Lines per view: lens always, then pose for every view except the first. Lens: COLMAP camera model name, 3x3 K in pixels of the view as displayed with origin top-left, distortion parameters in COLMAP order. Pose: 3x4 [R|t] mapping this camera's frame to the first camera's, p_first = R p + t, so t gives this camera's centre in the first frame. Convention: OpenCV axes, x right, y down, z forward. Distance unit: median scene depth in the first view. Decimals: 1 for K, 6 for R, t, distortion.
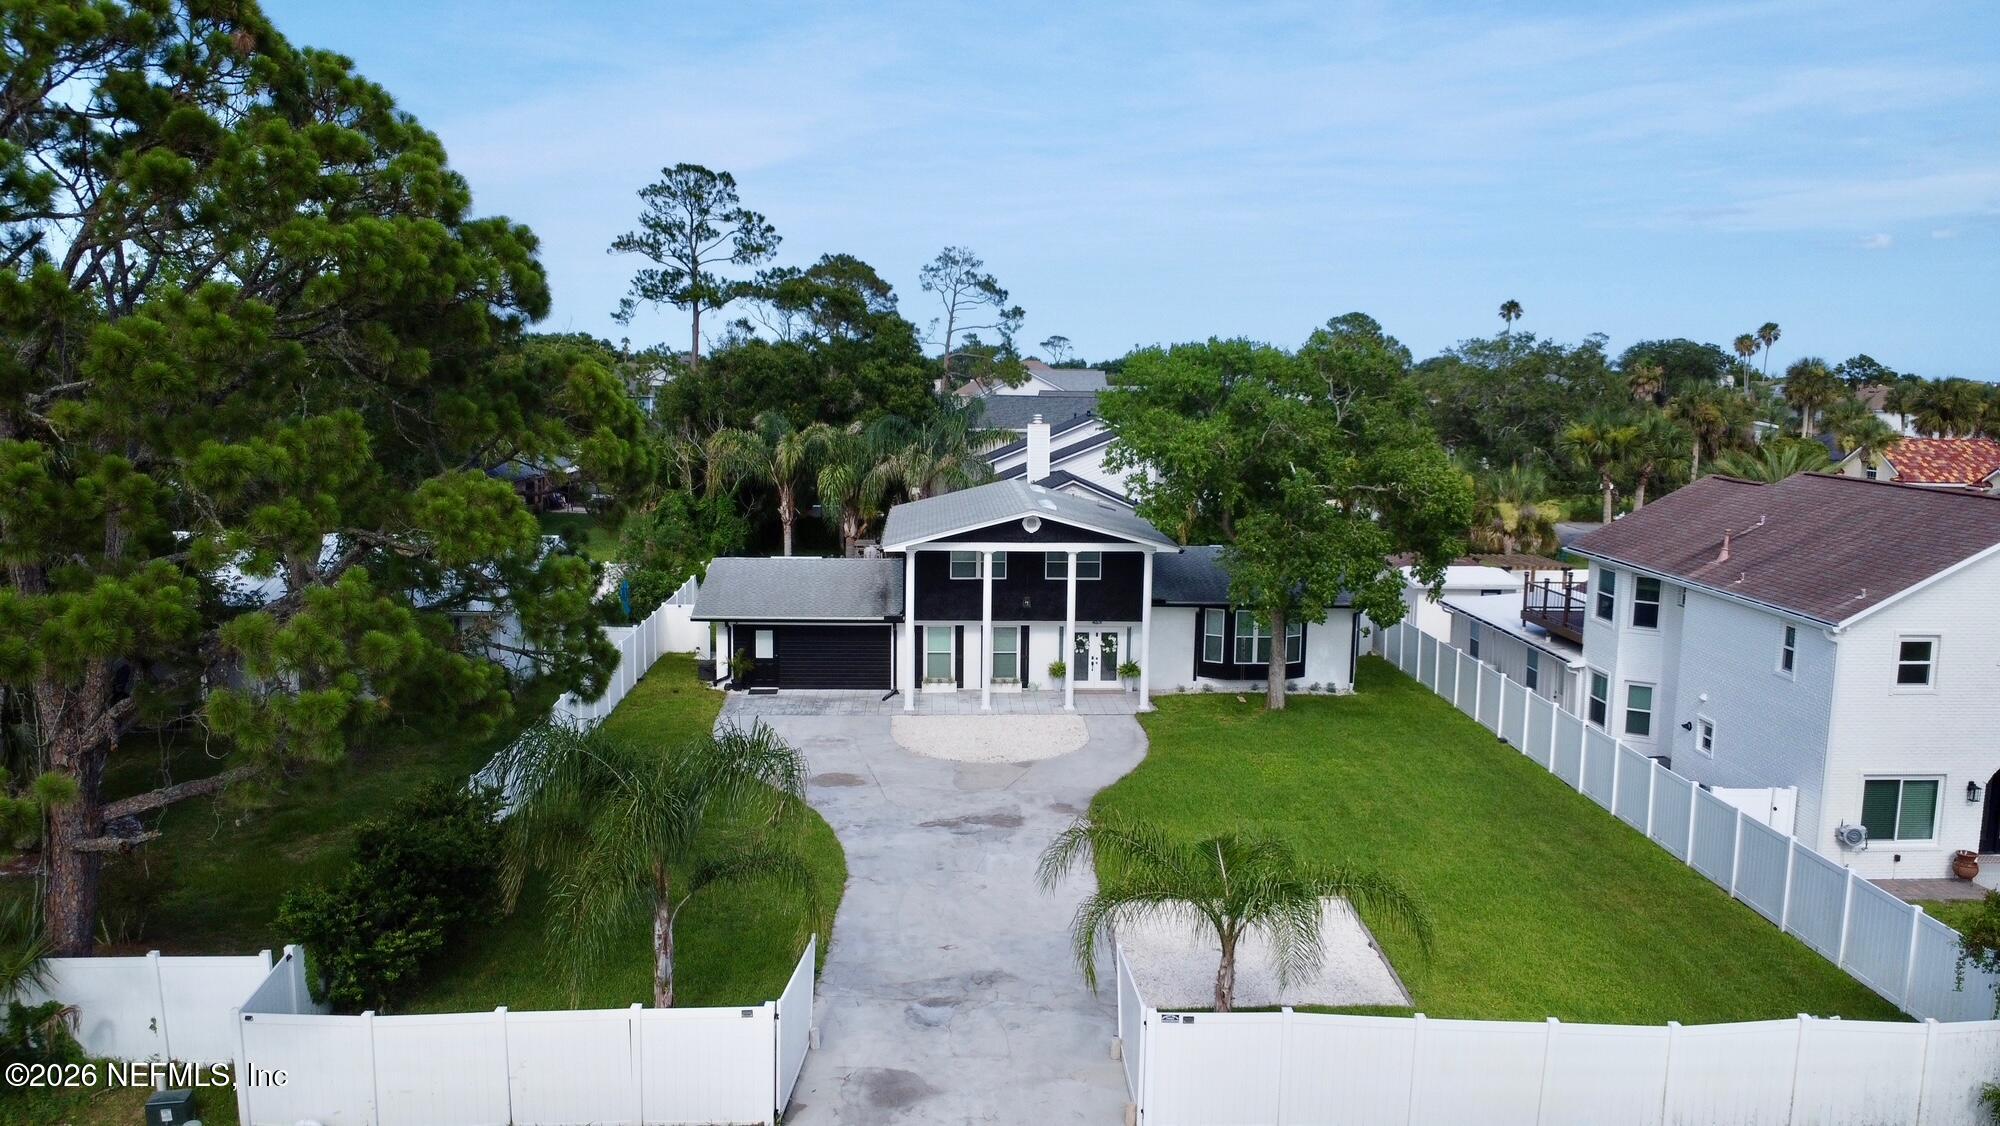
lens RADIAL K [[1422.9, 0, 1001.4], [0, 1422.9, 569.4], [0, 0, 1]] dist [-0.031429, -0.008271]
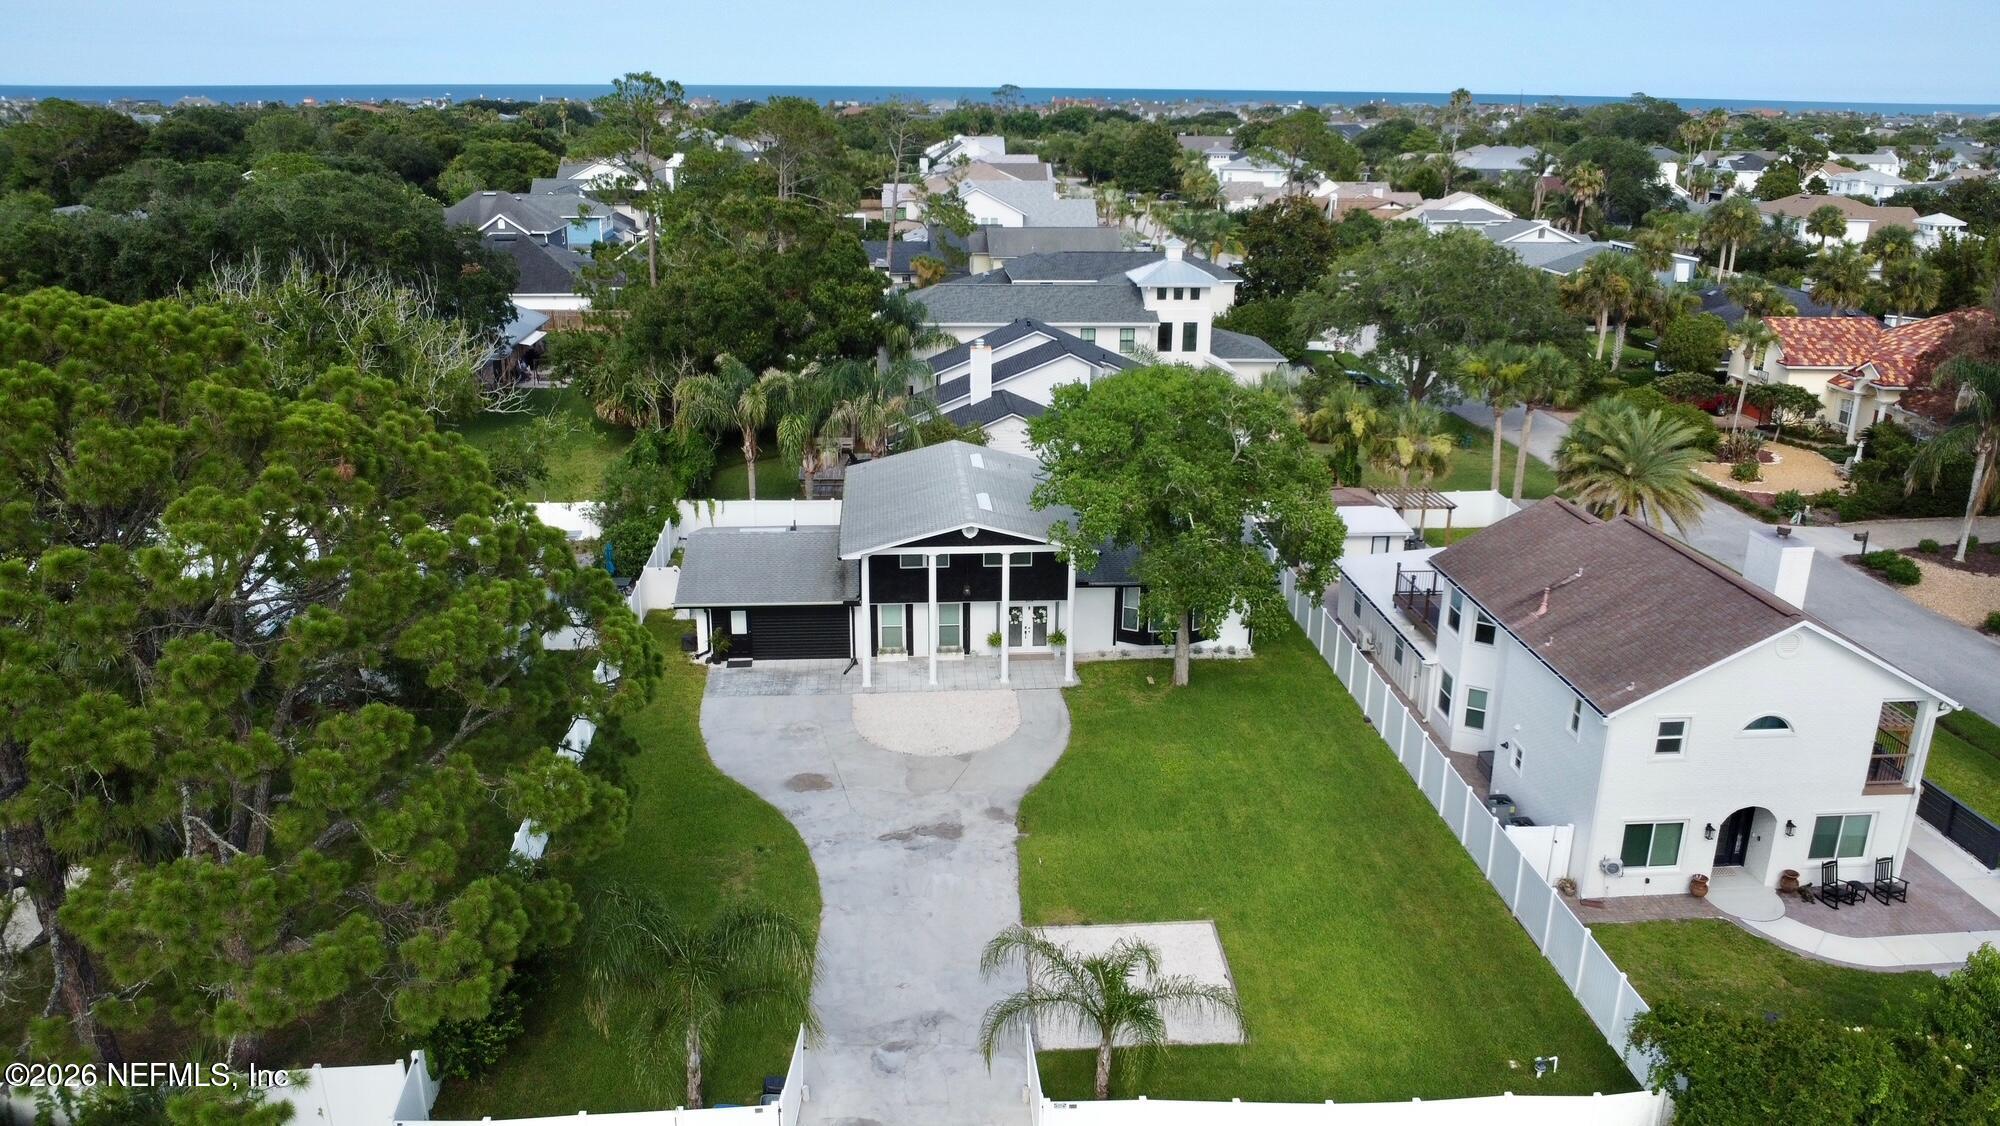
lens RADIAL K [[1422.9, 0, 999.0], [0, 1422.9, 558.6], [0, 0, 1]] dist [-0.031429, -0.008271]
pose [[0.999518, -0.013580, 0.027905, 0.012876], [0.008330, 0.983578, 0.180292, -0.228261], [-0.029895, -0.179973, 0.983217, -0.137838]]
